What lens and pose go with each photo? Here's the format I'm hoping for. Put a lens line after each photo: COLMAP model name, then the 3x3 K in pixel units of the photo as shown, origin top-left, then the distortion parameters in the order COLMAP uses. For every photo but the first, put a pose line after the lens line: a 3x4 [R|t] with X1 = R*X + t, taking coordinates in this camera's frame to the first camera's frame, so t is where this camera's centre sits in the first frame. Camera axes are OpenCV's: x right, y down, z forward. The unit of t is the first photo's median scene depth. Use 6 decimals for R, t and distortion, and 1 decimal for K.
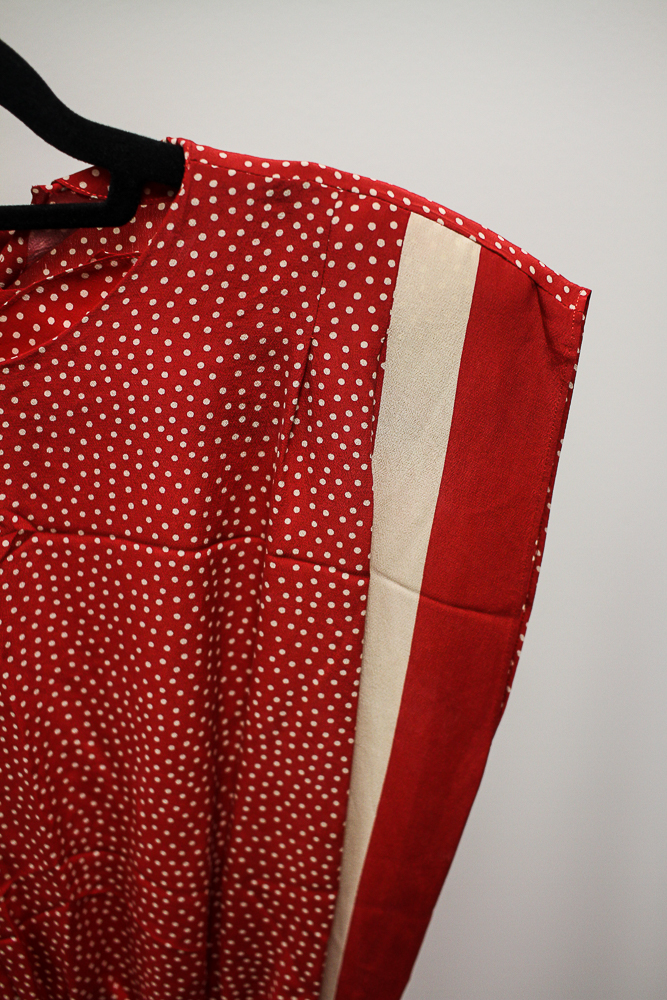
lens RADIAL K [[1176.3, 0, 333.1], [0, 1176.3, 510.2], [0, 0, 1]] dist [-0.150253, 0.000000]
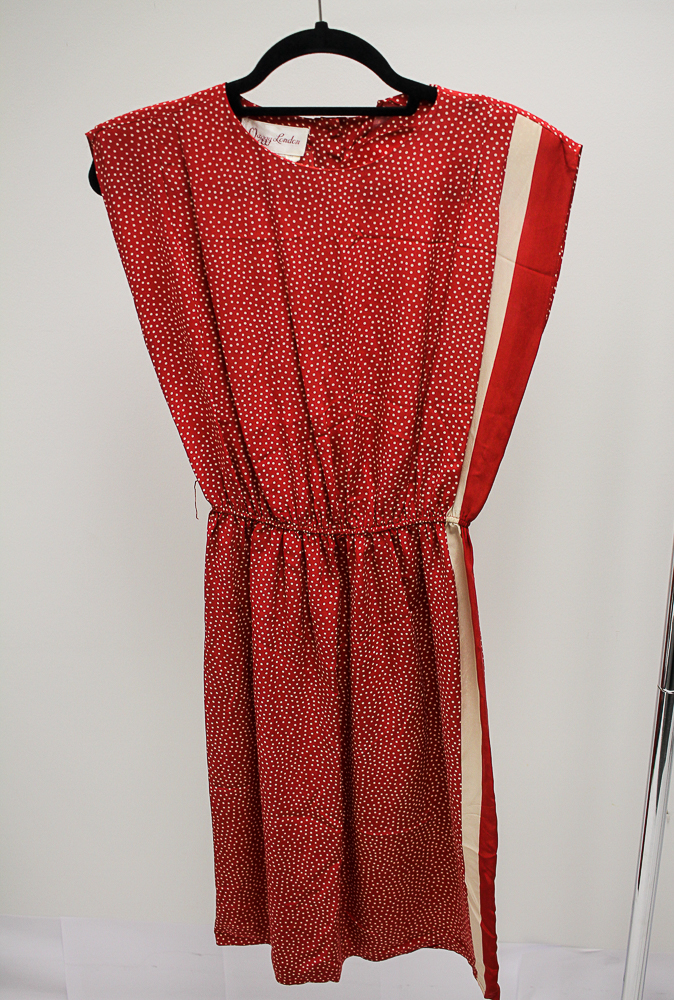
lens RADIAL K [[1176.3, 0, 342.8], [0, 1176.3, 499.1], [0, 0, 1]] dist [-0.150253, 0.000000]
pose [[0.998416, 0.036816, -0.042547, -0.183609], [-0.036678, 0.999319, 0.004016, 0.618155], [0.042666, -0.002449, 0.999086, -1.639528]]
